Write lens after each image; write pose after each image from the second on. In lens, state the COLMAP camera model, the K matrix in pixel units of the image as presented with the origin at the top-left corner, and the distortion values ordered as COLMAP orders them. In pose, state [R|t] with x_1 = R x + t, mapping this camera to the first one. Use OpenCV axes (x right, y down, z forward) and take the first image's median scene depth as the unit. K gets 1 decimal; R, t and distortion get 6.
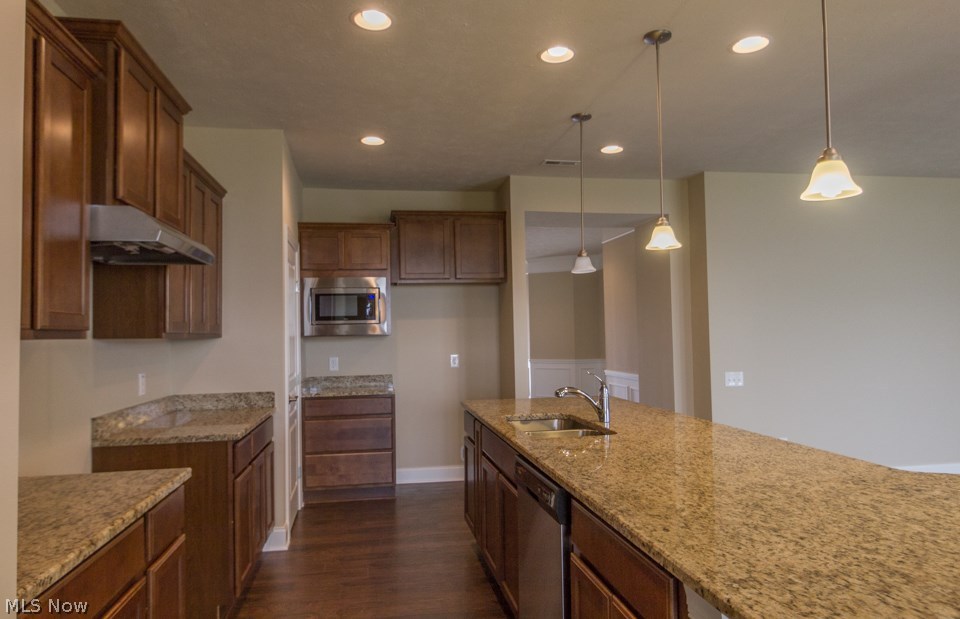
lens RADIAL K [[620.9, 0, 468.9], [0, 620.9, 310.9], [0, 0, 1]] dist [0.000545, -0.000025]
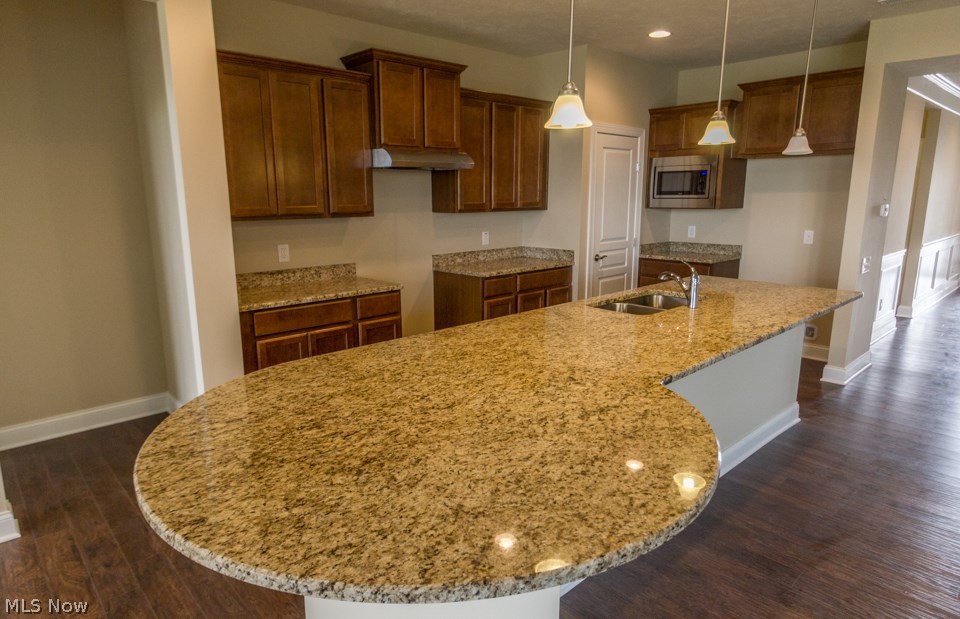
lens RADIAL K [[568.2, 0, 468.8], [0, 568.2, 311.0], [0, 0, 1]] dist [0.002341, 0.000902]
pose [[0.552101, 0.183928, -0.813237, 0.859572], [0.028048, 0.970716, 0.238586, -0.068297], [0.833305, -0.154533, 0.530775, 0.148628]]
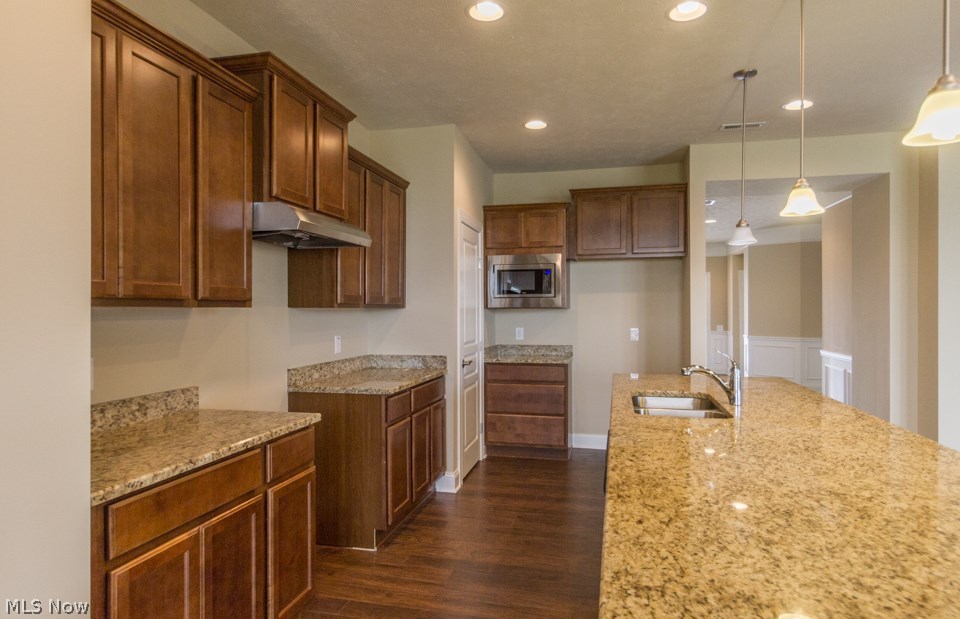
lens RADIAL K [[575.4, 0, 469.5], [0, 575.4, 310.8], [0, 0, 1]] dist [0.002461, 0.000146]
pose [[0.919575, 0.017028, -0.392546, 0.198141], [0.000453, 0.999014, 0.044398, -0.000483], [0.392915, -0.041005, 0.918660, 0.058478]]
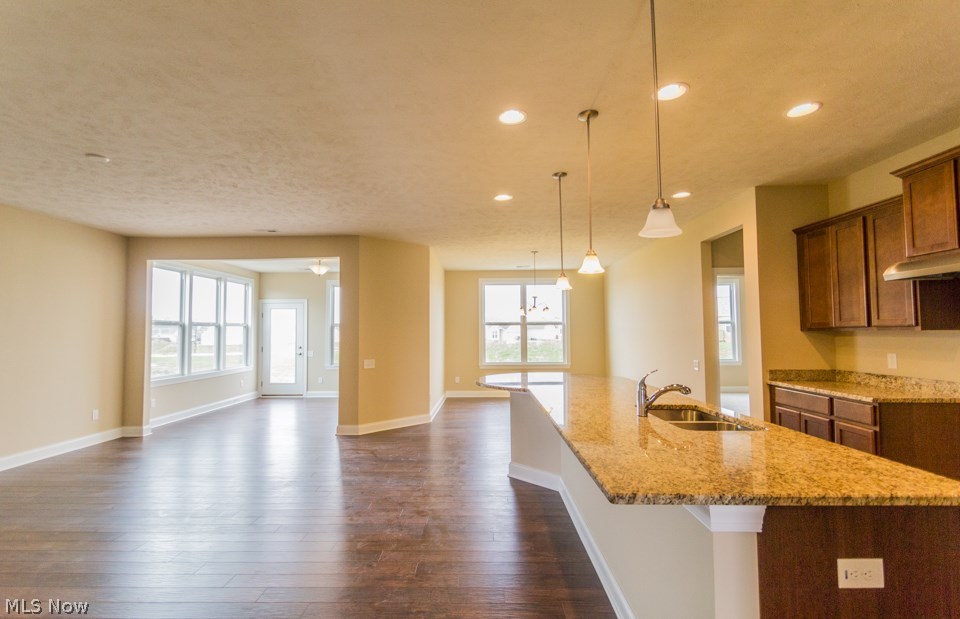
lens RADIAL K [[444.4, 0, 474.3], [0, 444.4, 313.7], [0, 0, 1]] dist [0.001666, -0.000704]
pose [[-0.983202, 0.033536, 0.179414, 0.385844], [0.018387, 0.996174, -0.085439, 0.063684], [-0.181593, -0.080705, -0.980057, 1.943610]]
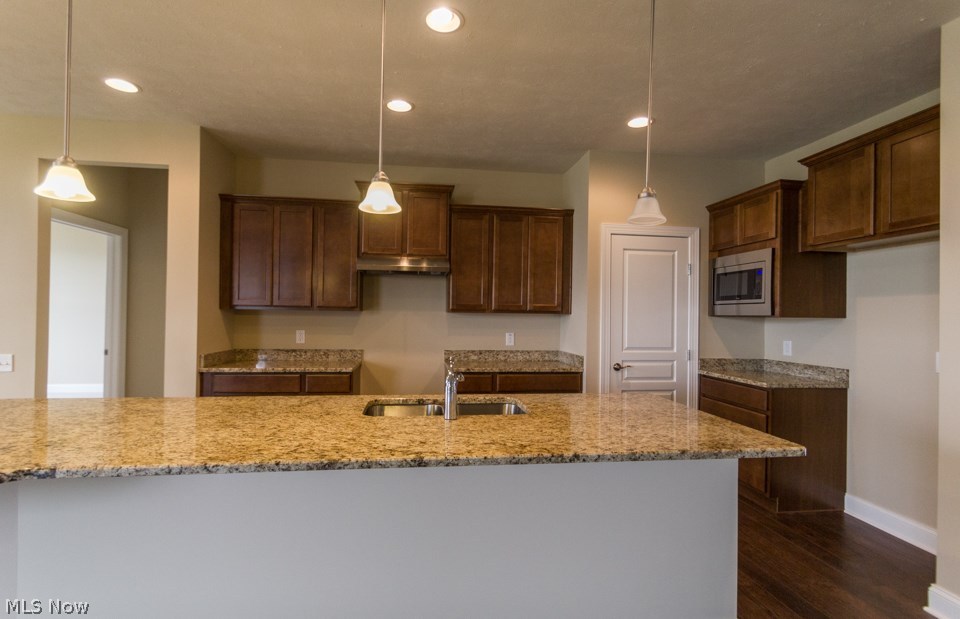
lens RADIAL K [[449.7, 0, 469.5], [0, 449.7, 310.7], [0, 0, 1]] dist [-0.001236, -0.000303]
pose [[-0.036535, 0.012104, -0.999259, 0.880492], [0.025115, 0.999622, 0.011190, 0.025045], [0.999017, -0.024687, -0.036825, 1.113213]]
